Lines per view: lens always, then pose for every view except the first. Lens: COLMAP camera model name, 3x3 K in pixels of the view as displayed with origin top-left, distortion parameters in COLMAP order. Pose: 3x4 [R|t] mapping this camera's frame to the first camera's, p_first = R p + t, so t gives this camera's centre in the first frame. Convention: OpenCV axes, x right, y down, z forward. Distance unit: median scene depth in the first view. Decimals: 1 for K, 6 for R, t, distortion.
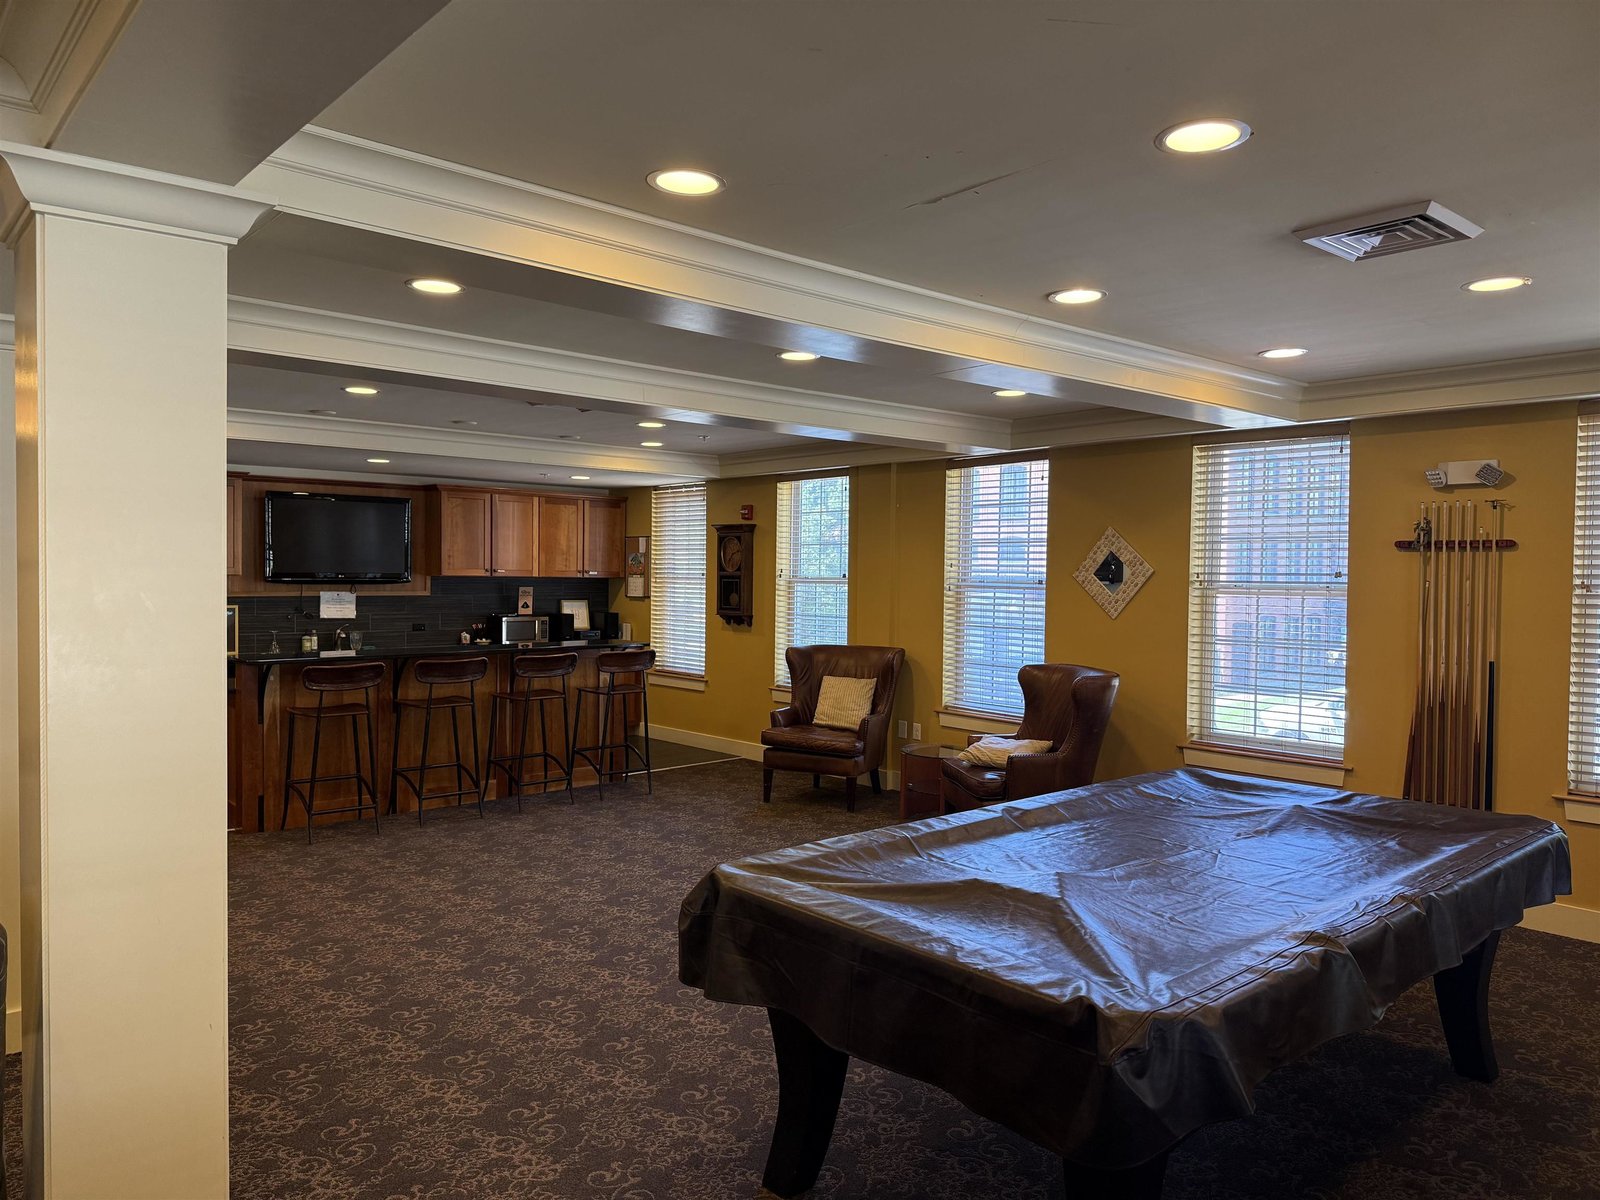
lens RADIAL K [[1123.1, 0, 795.1], [0, 1123.1, 598.2], [0, 0, 1]] dist [0.023294, -0.026214]
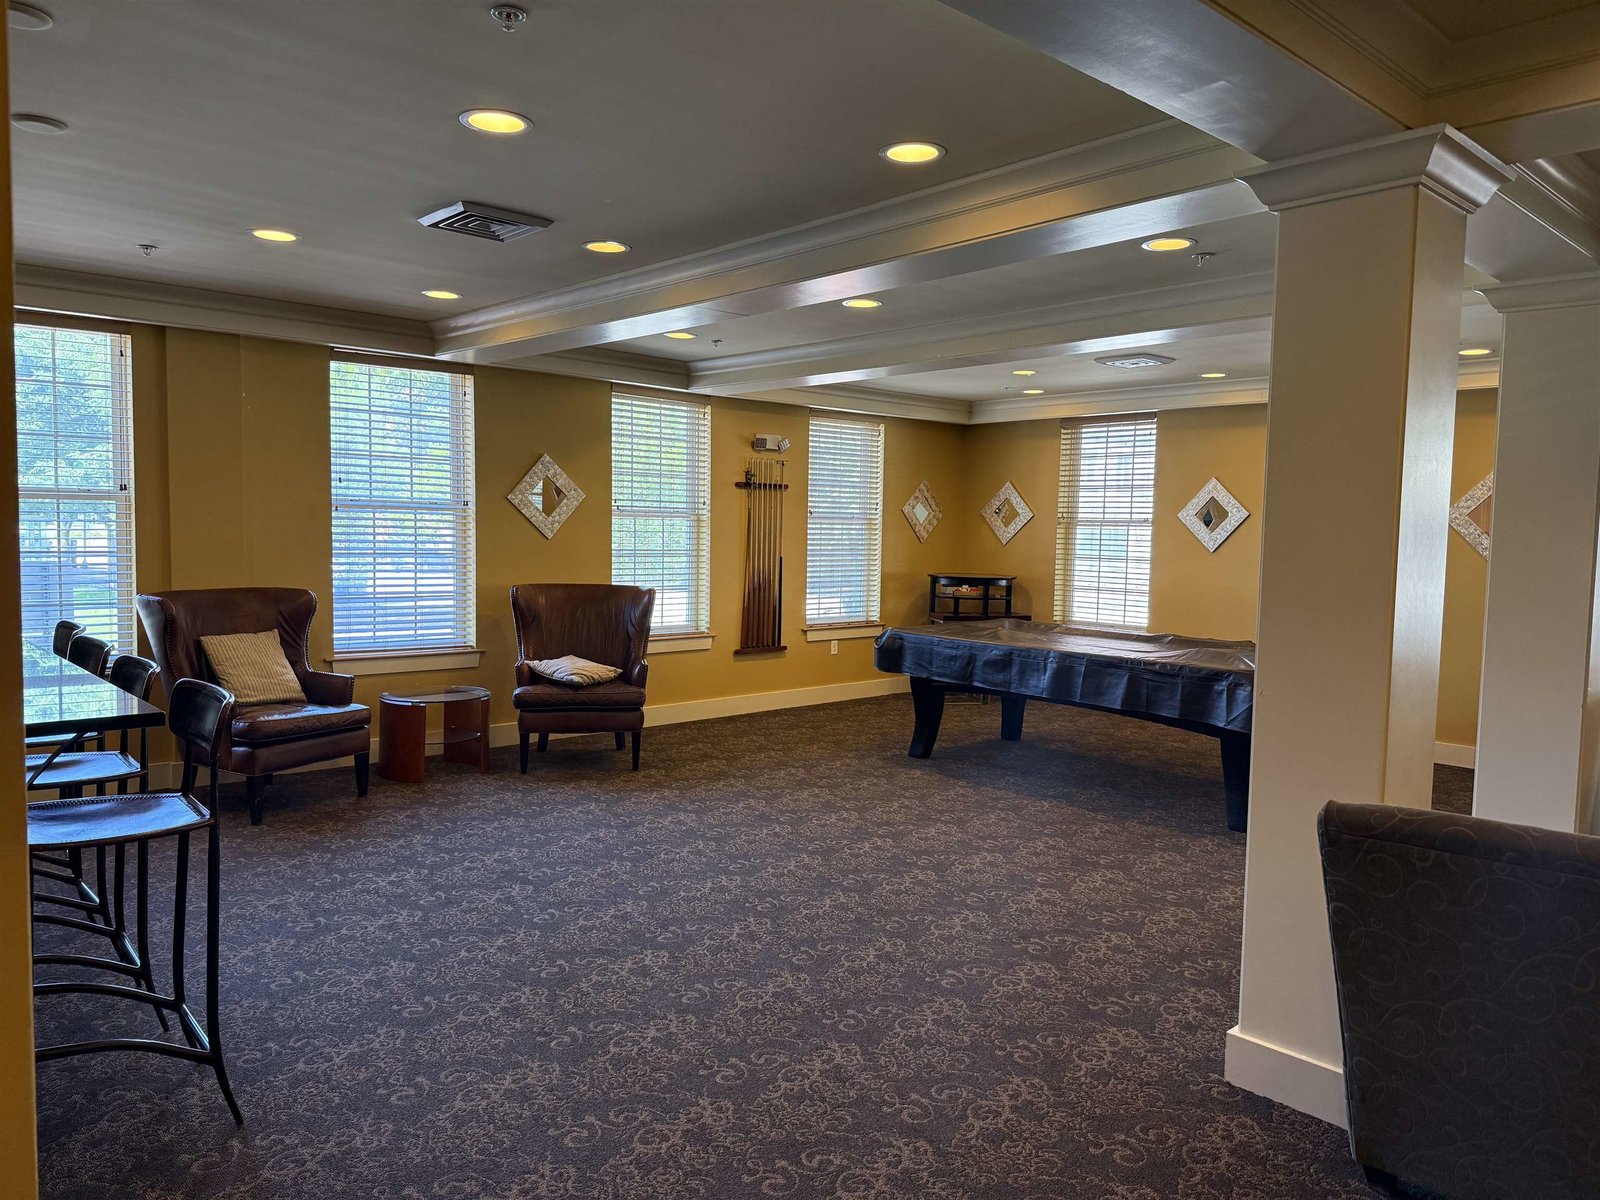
lens RADIAL K [[1123.1, 0, 794.6], [0, 1123.1, 599.3], [0, 0, 1]] dist [0.023294, -0.026214]
pose [[-0.024244, -0.078583, 0.996613, -1.007785], [-0.005191, 0.996902, 0.078480, -0.011875], [-0.999693, -0.003270, -0.024577, 0.967094]]
